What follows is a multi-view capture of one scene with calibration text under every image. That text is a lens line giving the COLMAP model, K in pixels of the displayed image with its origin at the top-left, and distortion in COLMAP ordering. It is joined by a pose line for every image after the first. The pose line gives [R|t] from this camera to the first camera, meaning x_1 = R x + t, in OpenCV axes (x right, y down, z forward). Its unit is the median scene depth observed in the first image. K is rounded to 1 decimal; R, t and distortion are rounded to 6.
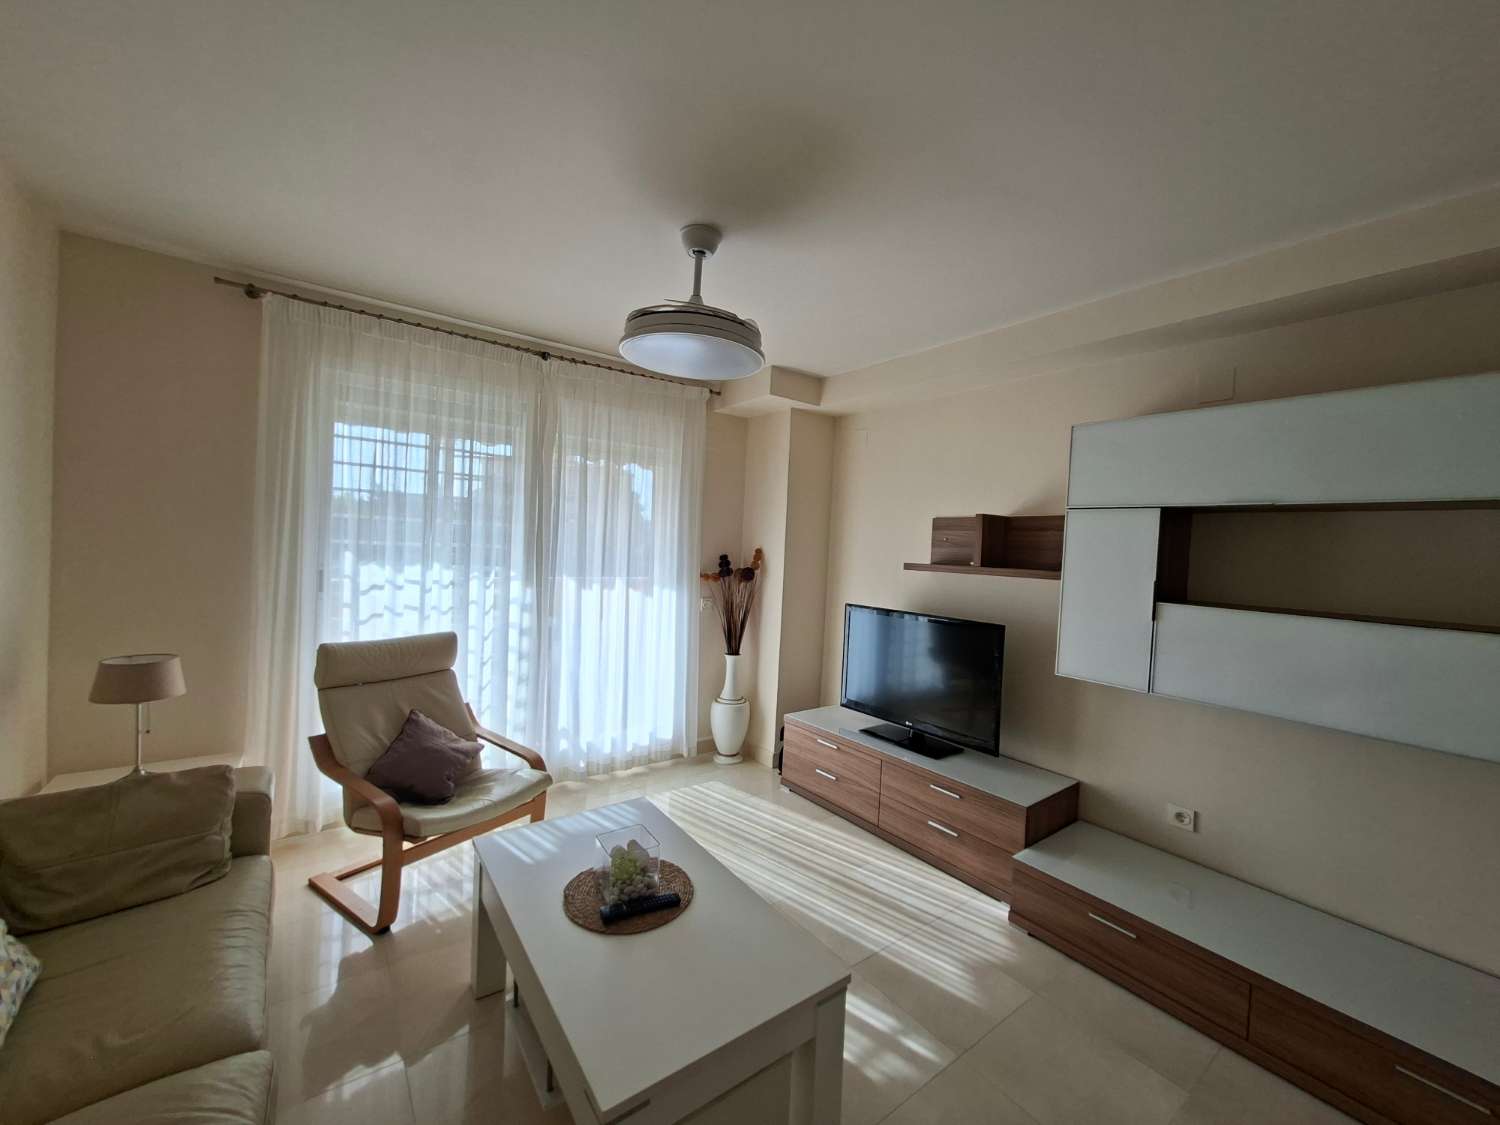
lens RADIAL K [[593.2, 0, 760.3], [0, 593.2, 558.7], [0, 0, 1]] dist [0.001121, -0.000561]
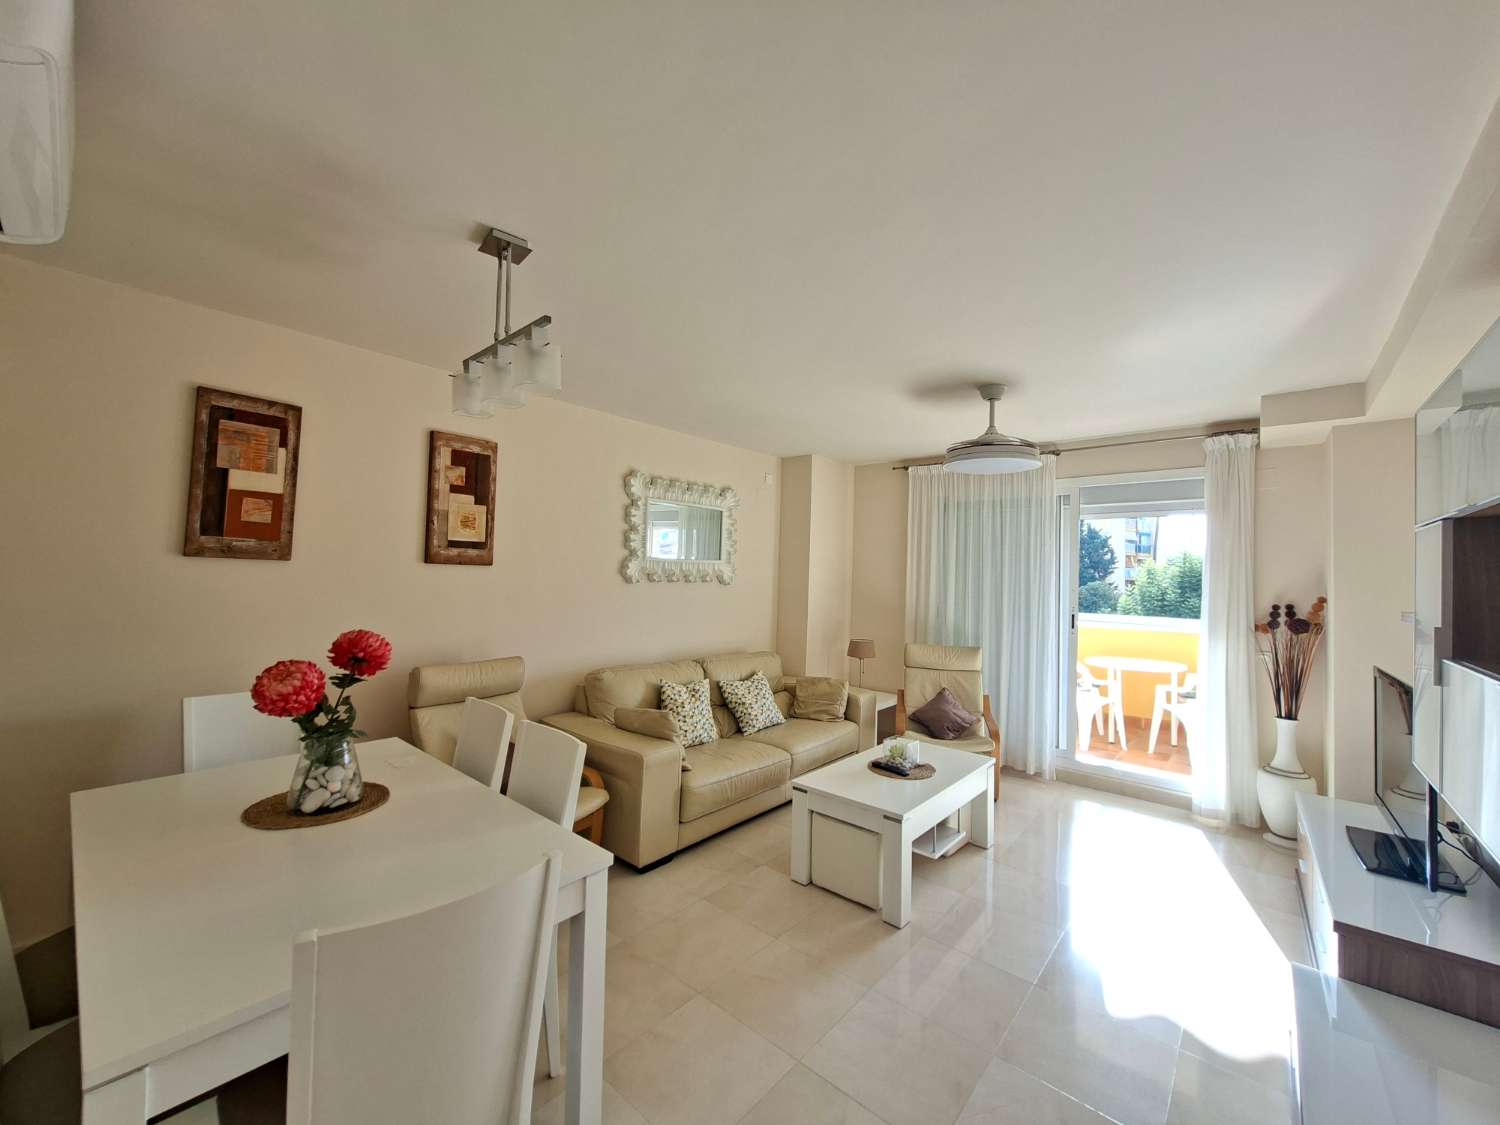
lens RADIAL K [[593.2, 0, 757.8], [0, 593.2, 556.0], [0, 0, 1]] dist [0.001121, -0.000561]
pose [[0.221811, -0.072198, -0.972413, 0.864821], [-0.035004, 0.996023, -0.081935, 0.029198], [0.974461, 0.052212, 0.218401, 0.060896]]
